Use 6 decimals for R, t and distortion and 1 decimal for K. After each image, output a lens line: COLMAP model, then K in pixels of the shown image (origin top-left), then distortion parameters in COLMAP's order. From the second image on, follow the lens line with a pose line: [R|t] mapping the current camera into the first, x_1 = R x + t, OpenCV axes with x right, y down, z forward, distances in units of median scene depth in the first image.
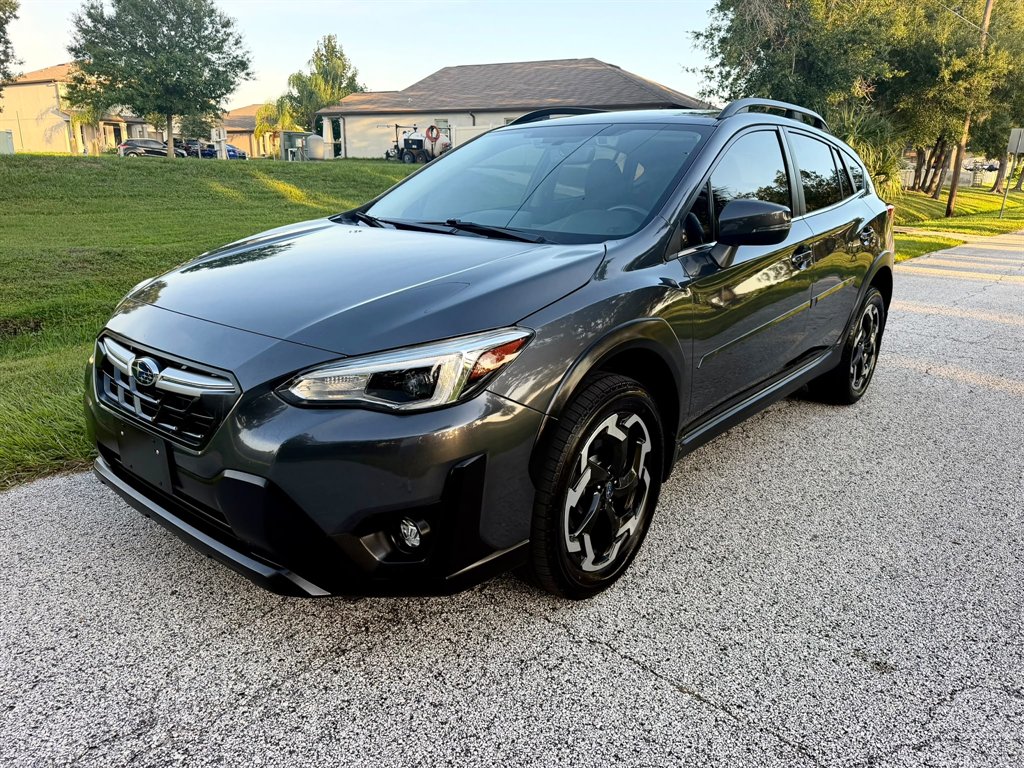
lens RADIAL K [[742.7, 0, 514.4], [0, 742.7, 388.2], [0, 0, 1]] dist [0.011103, -0.012803]
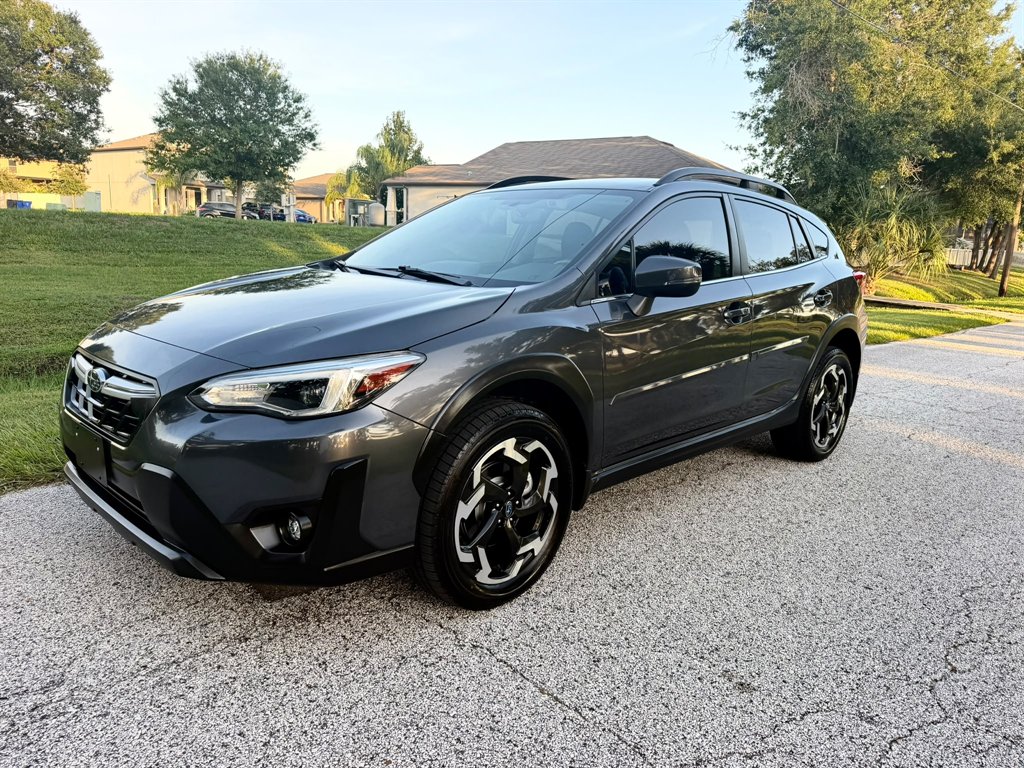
lens RADIAL K [[735.9, 0, 512.0], [0, 735.9, 384.0], [0, 0, 1]] dist [0.032186, -0.038247]
pose [[0.996896, 0.038810, -0.068499, 0.189994], [-0.044927, 0.994915, -0.090144, 0.049033], [0.064652, 0.092941, 0.993570, -0.086681]]
